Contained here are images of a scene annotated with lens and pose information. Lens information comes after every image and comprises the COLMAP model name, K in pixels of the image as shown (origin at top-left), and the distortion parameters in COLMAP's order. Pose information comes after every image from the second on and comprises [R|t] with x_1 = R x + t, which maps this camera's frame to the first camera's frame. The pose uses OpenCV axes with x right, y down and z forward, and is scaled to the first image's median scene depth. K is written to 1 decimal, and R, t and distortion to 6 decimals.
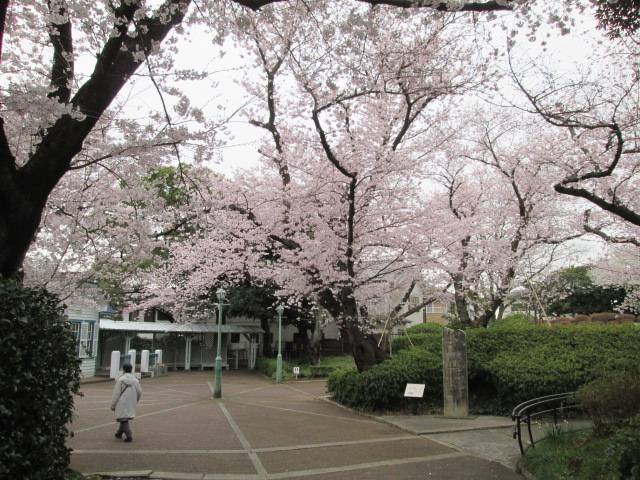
lens RADIAL K [[522.4, 0, 320.0], [0, 522.4, 240.0], [0, 0, 1]] dist [-0.033875, -0.001266]
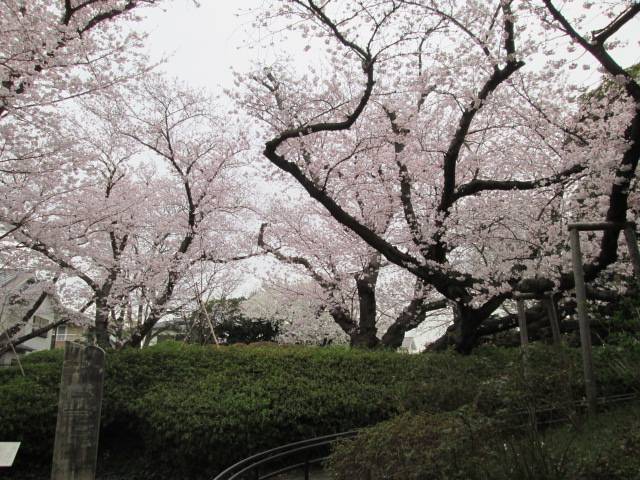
lens RADIAL K [[522.4, 0, 320.0], [0, 522.4, 240.0], [0, 0, 1]] dist [-0.033875, -0.001266]
pose [[0.791667, 0.144260, 0.593677, 0.089684], [-0.104079, 0.989364, -0.101620, 0.076778], [-0.602022, 0.018660, 0.798261, 0.327725]]
